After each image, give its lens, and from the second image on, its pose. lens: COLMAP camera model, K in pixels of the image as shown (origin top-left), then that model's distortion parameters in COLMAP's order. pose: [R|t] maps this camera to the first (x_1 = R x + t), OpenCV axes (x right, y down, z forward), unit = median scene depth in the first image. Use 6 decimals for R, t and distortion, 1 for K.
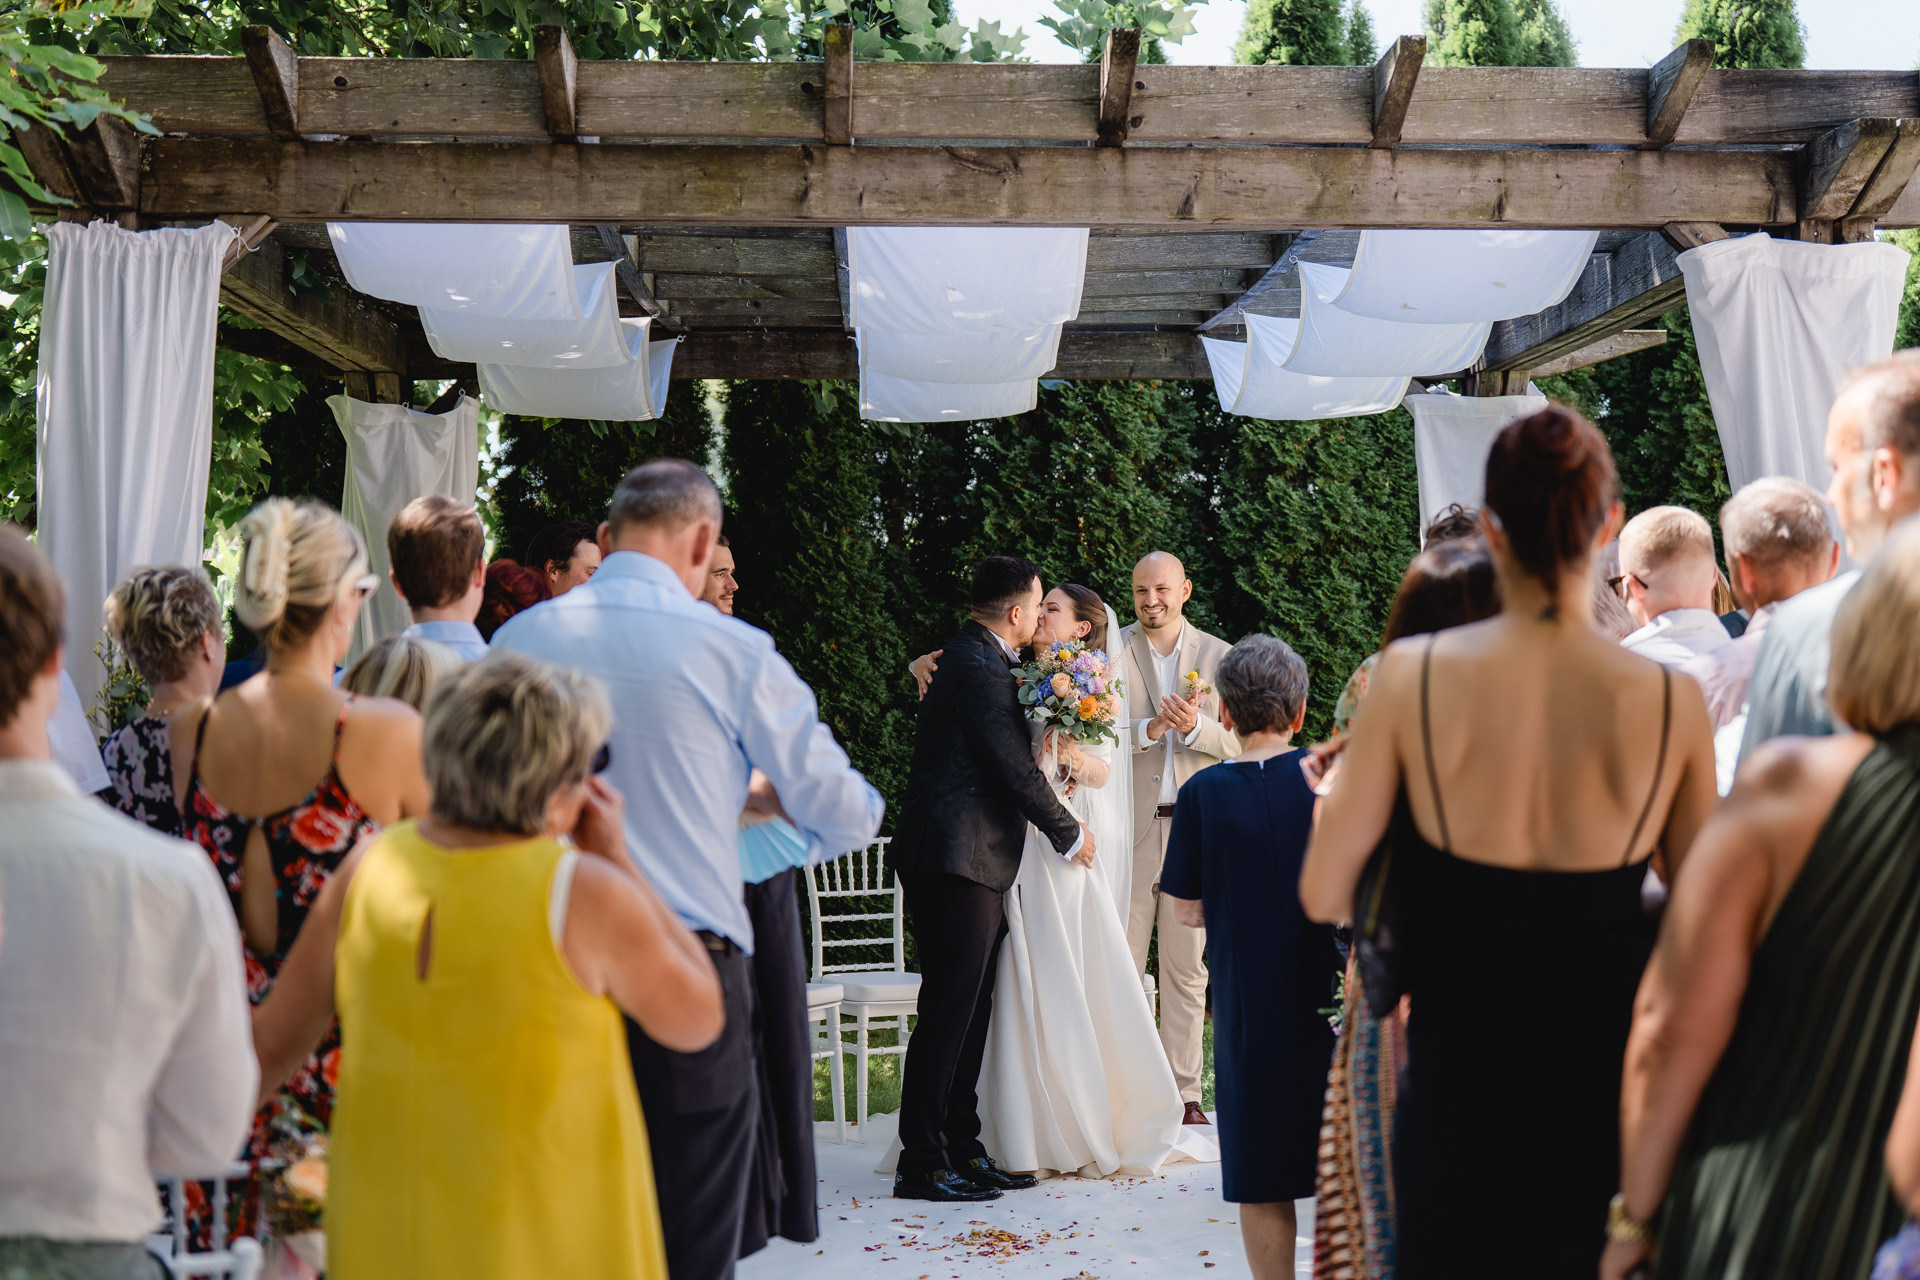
lens RADIAL K [[3668.1, 0, 960.0], [0, 3668.1, 640.0], [0, 0, 1]] dist [-0.034400, -0.187139]
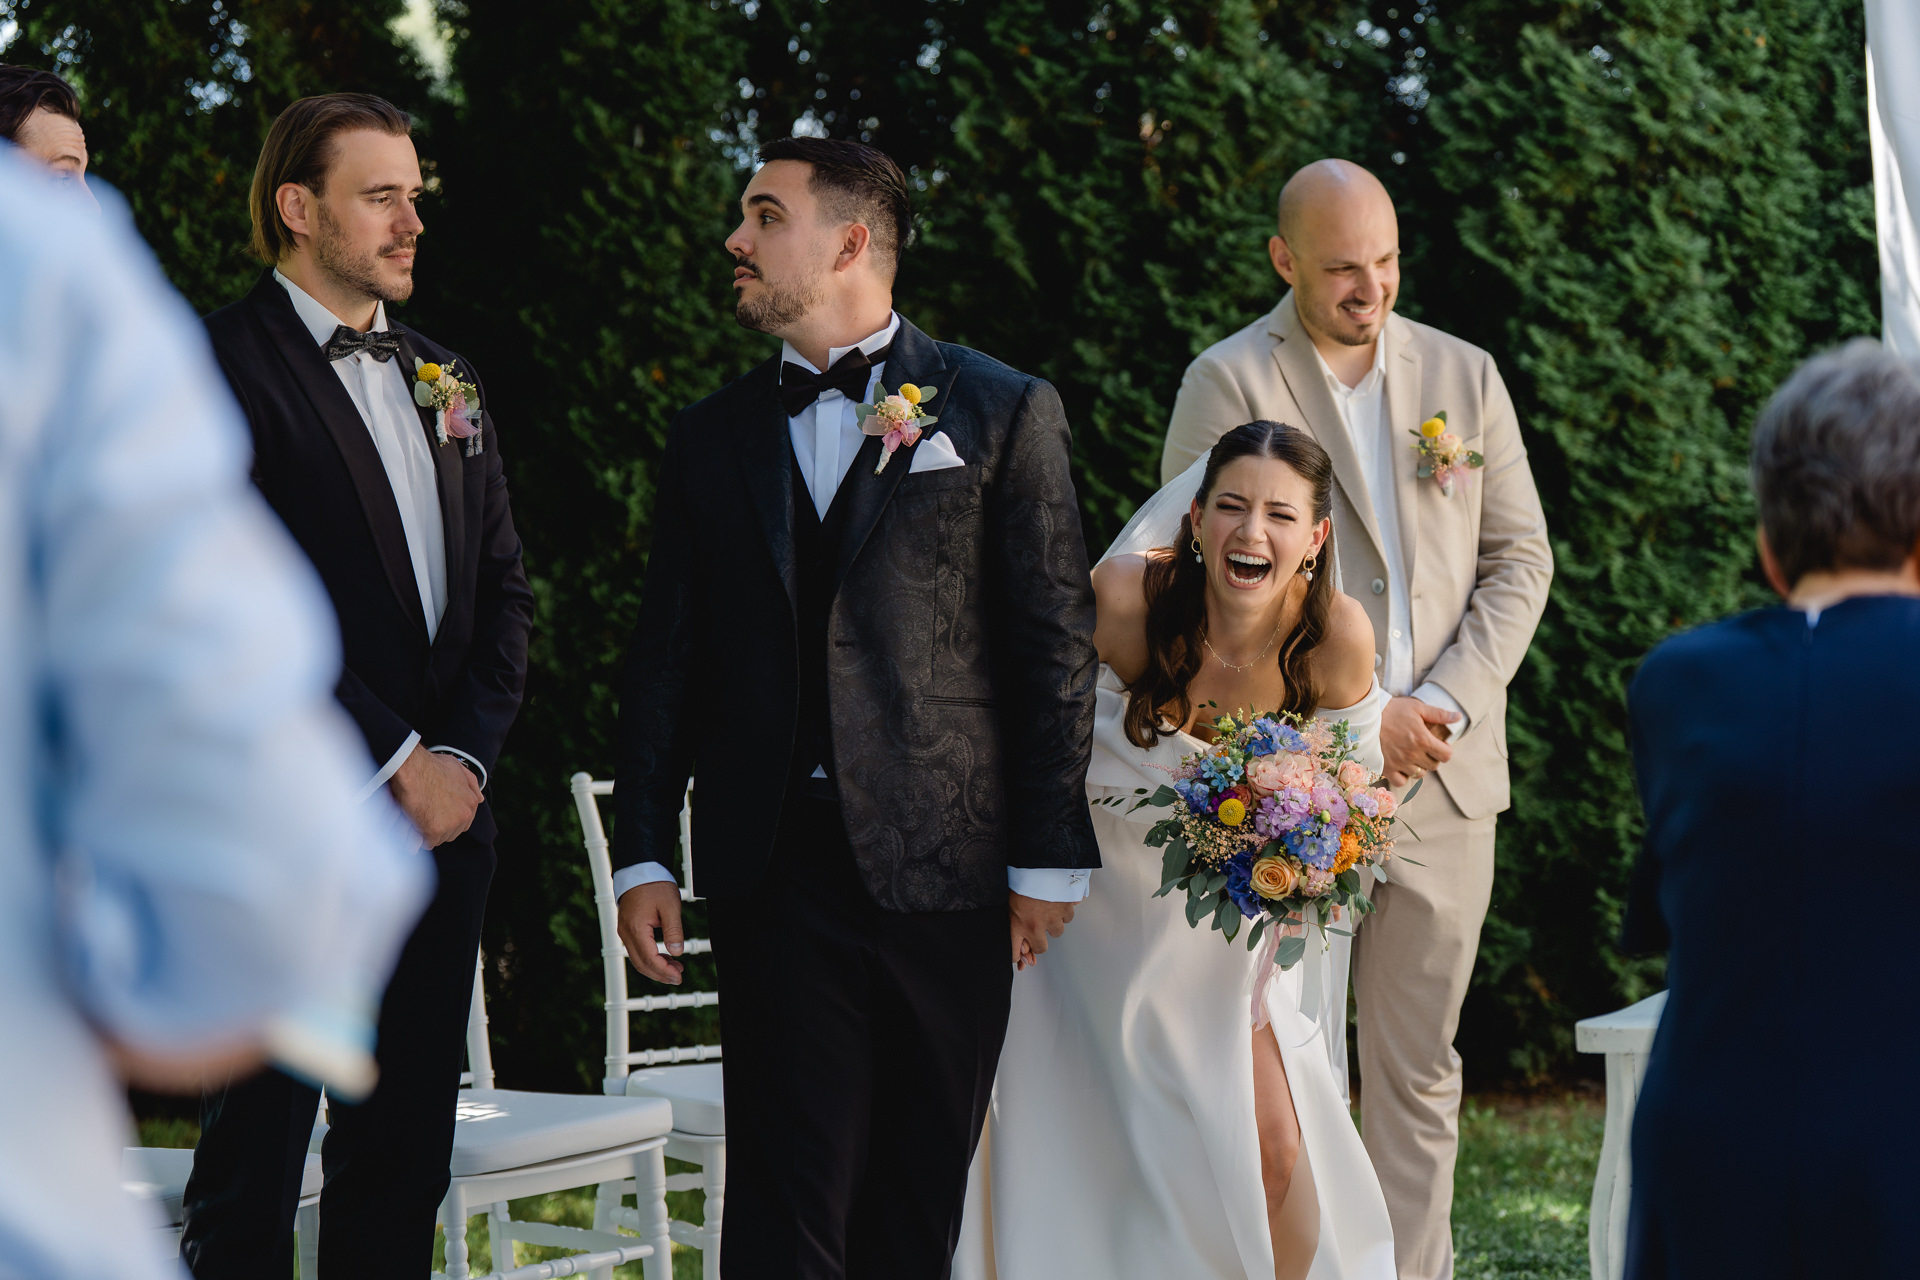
lens RADIAL K [[5571.8, 0, 937.4], [0, 5571.8, 642.1], [0, 0, 1]] dist [0.081885, -0.374599]
pose [[0.999927, -0.008489, 0.008555, -0.003088], [0.008098, 0.998963, 0.044811, 0.004351], [-0.008926, -0.044739, 0.998959, 0.237759]]
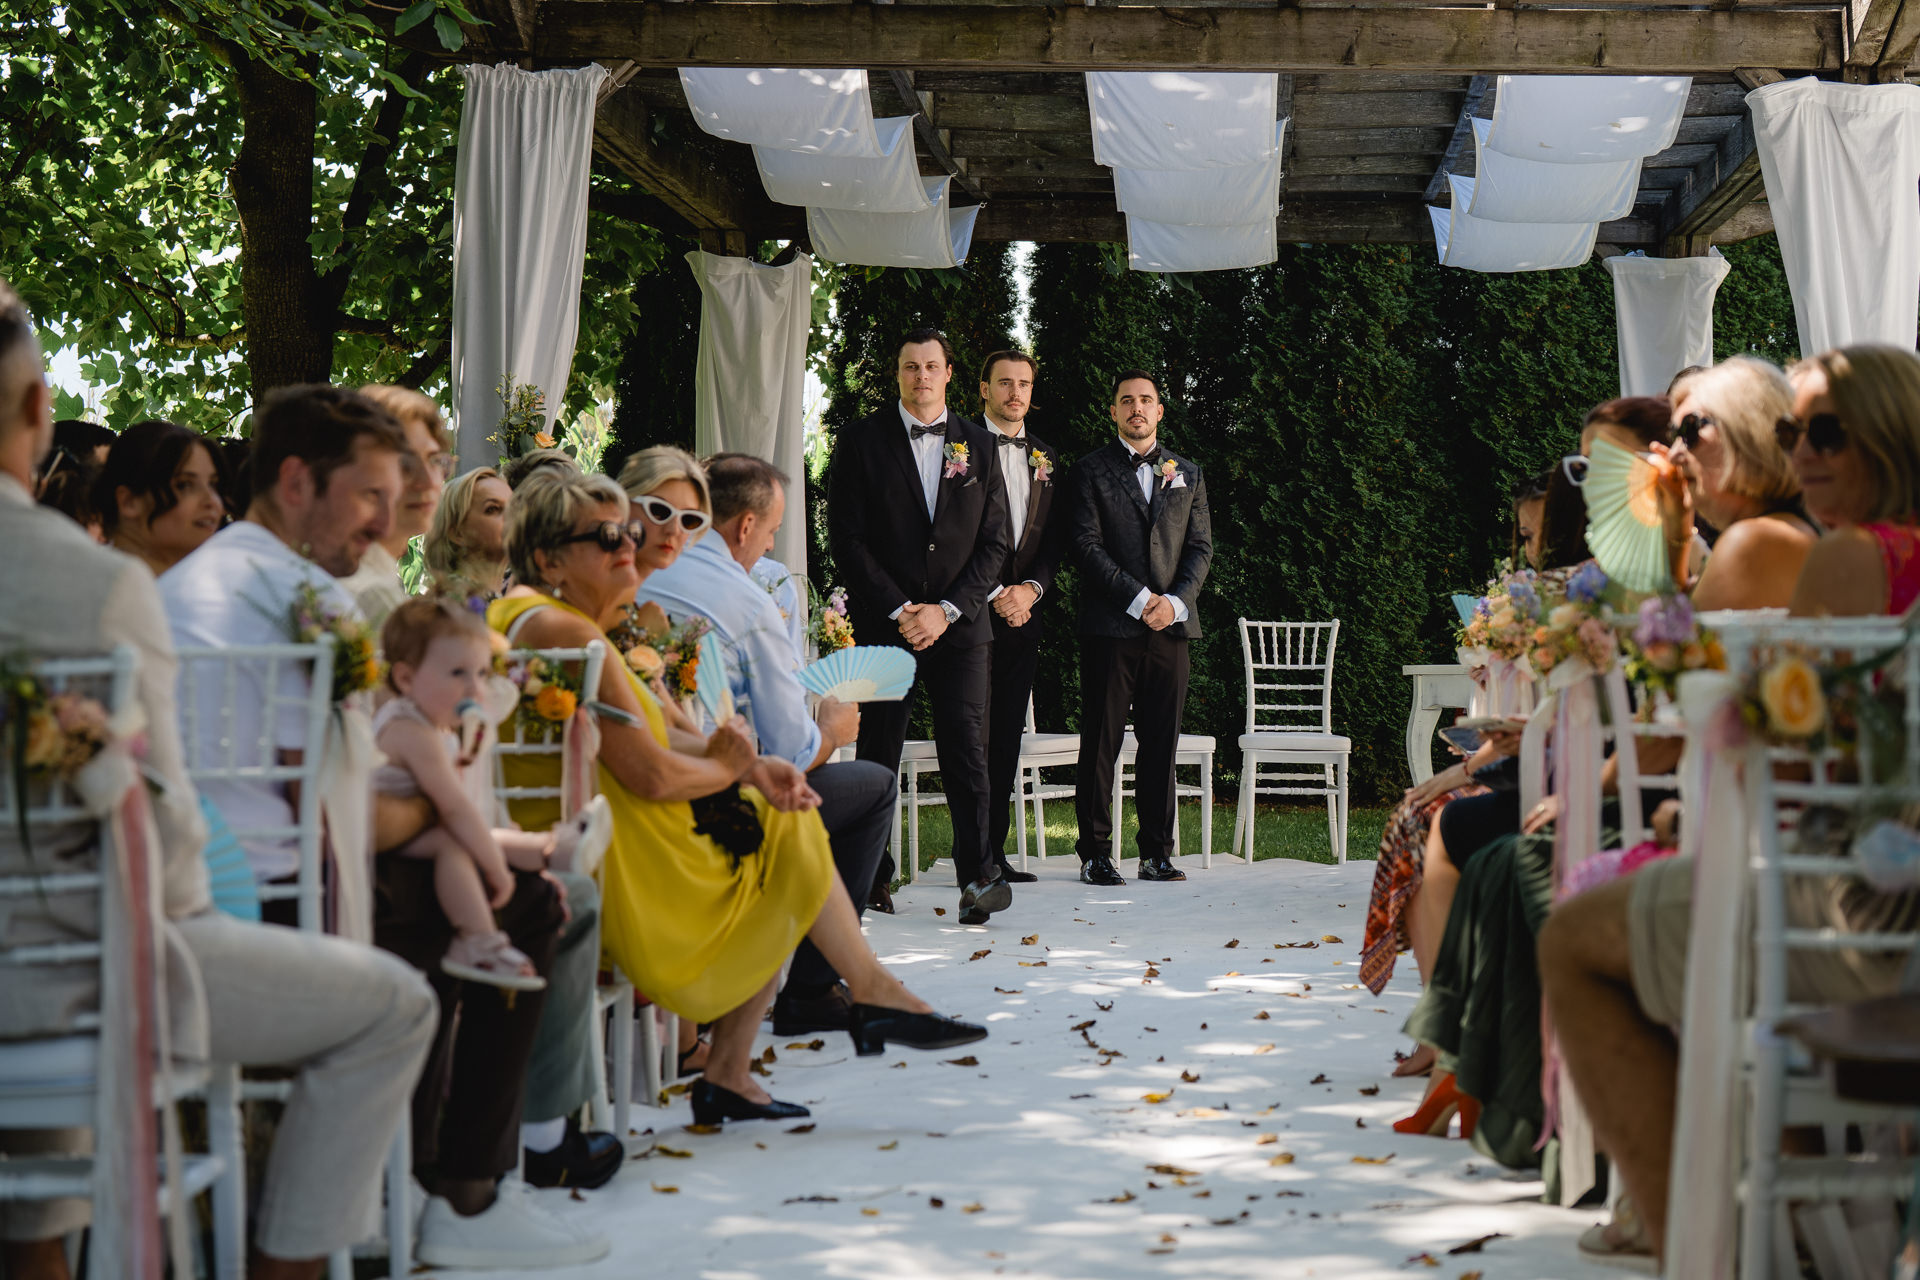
lens RADIAL K [[3668.1, 0, 960.0], [0, 3668.1, 640.0], [0, 0, 1]] dist [-0.034400, -0.187139]
pose [[0.994769, 0.016172, -0.100858, 0.032971], [-0.015462, 0.999850, 0.007814, 0.042533], [0.100969, -0.006213, 0.994870, -0.152587]]
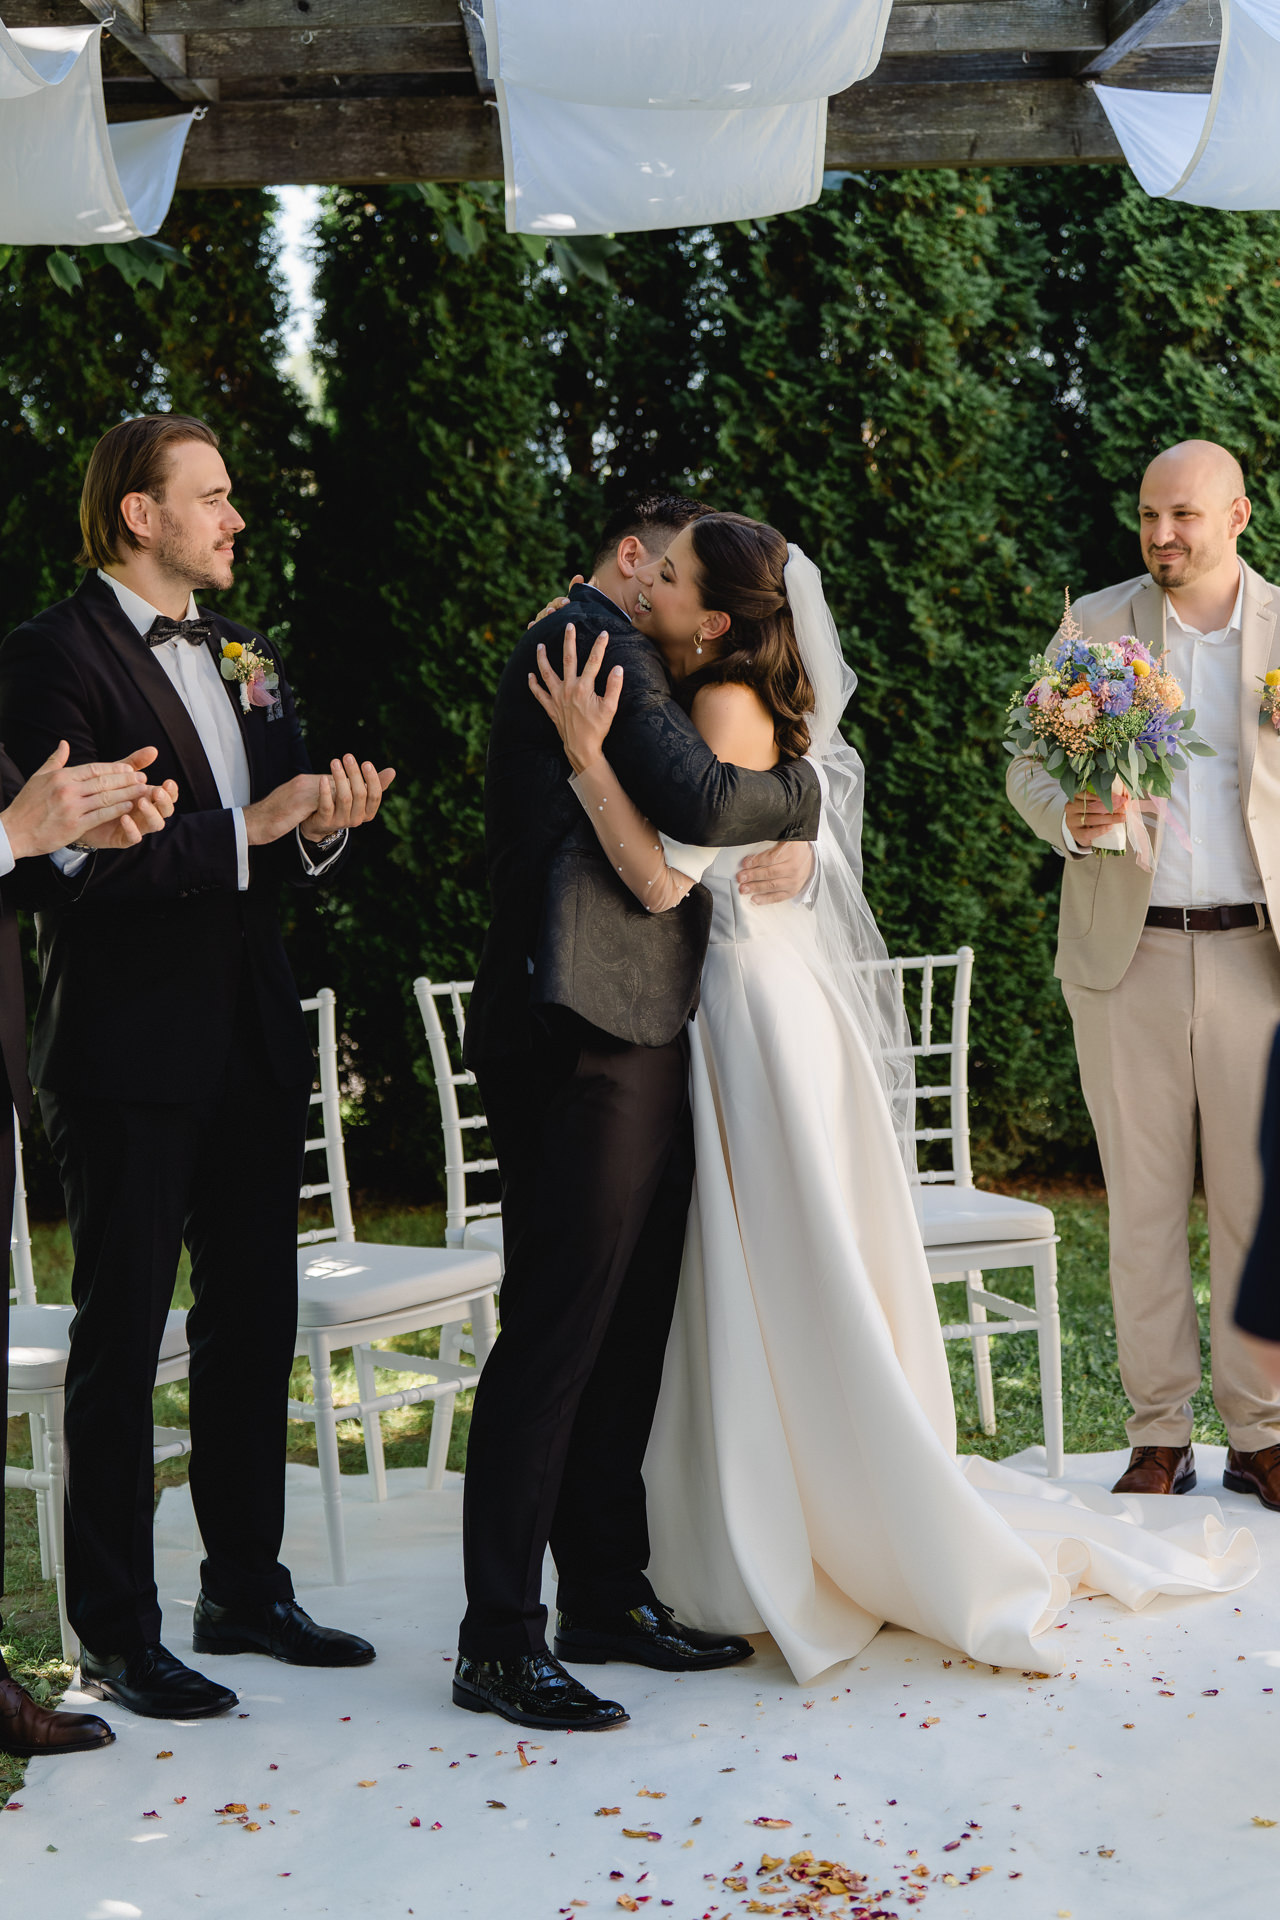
lens RADIAL K [[3668.7, 0, 618.9], [0, 3668.7, 1009.4], [0, 0, 1]] dist [0.036939, -0.250943]
pose [[0.999567, -0.025152, -0.015257, -0.003559], [0.026615, 0.994136, 0.104814, -0.000073], [0.012531, -0.105175, 0.994375, 0.356349]]
